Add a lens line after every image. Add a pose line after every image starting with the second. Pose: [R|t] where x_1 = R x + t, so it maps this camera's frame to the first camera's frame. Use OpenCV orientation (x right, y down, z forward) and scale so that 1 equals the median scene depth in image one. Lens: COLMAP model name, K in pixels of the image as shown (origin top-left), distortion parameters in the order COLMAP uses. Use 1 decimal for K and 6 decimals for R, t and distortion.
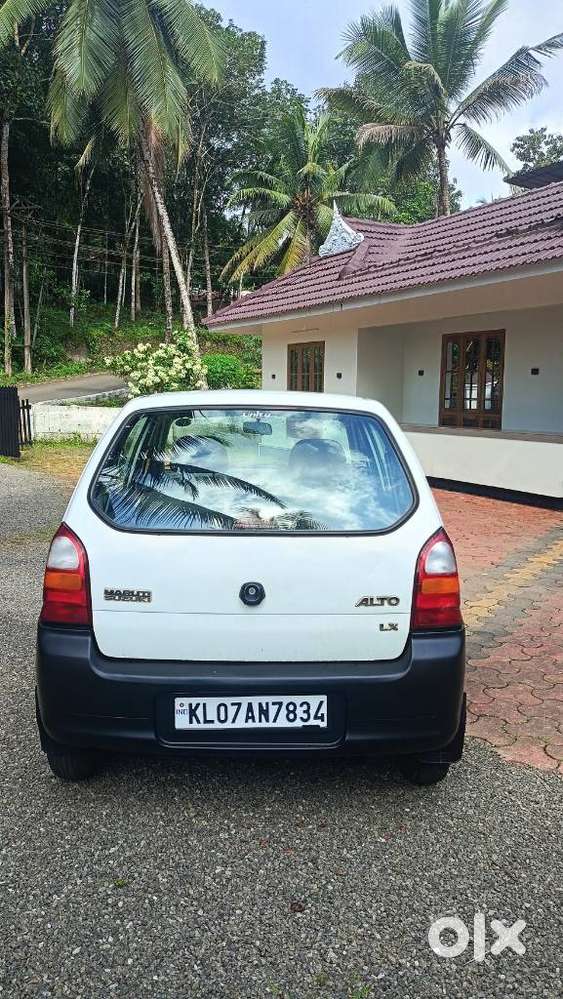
lens RADIAL K [[759.1, 0, 273.2], [0, 759.1, 490.9], [0, 0, 1]] dist [0.007460, -0.000295]
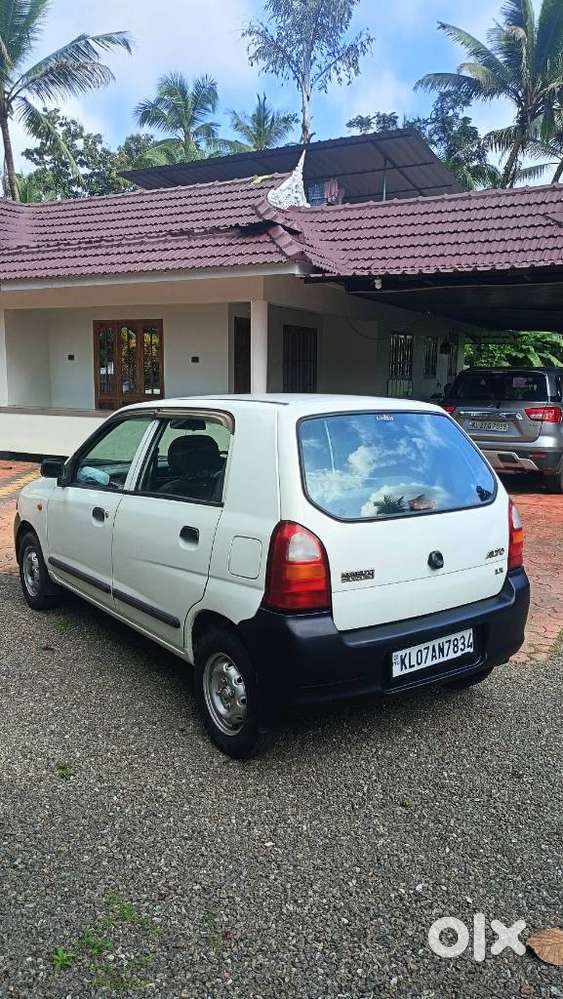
lens RADIAL K [[752.4, 0, 271.6], [0, 752.4, 498.6], [0, 0, 1]] dist [0.010346, 0.009830]
pose [[0.822998, -0.089426, 0.560962, -0.629624], [0.067320, 0.995926, 0.059999, -0.040572], [-0.564042, -0.011616, 0.825665, 0.073543]]
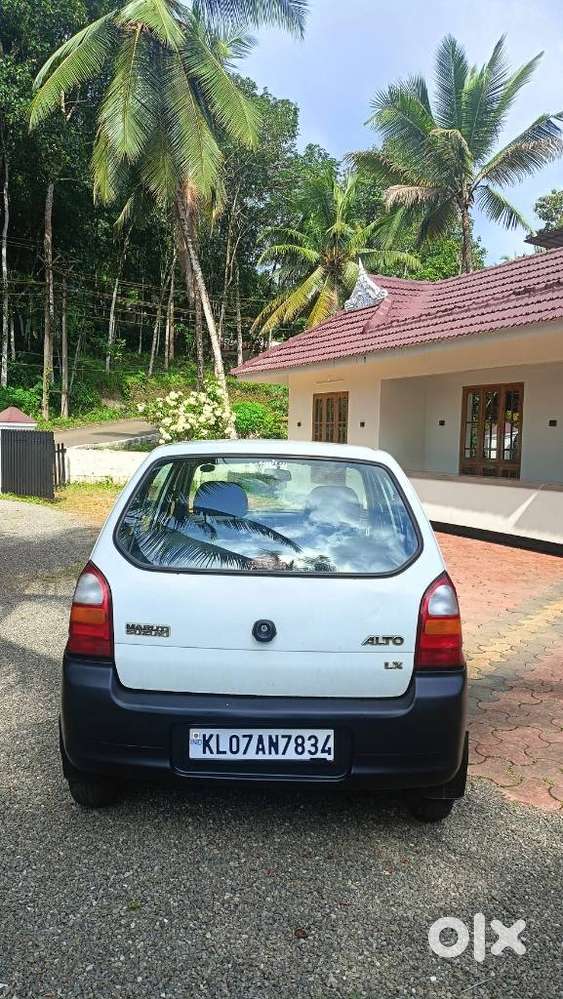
lens RADIAL K [[742.6, 0, 281.5], [0, 742.6, 499.5], [0, 0, 1]] dist [0.008813, -0.005745]
pose [[0.999569, 0.015899, -0.024679, 0.012390], [-0.017070, 0.998701, -0.048016, 0.000846], [0.023884, 0.048417, 0.998542, -0.030245]]
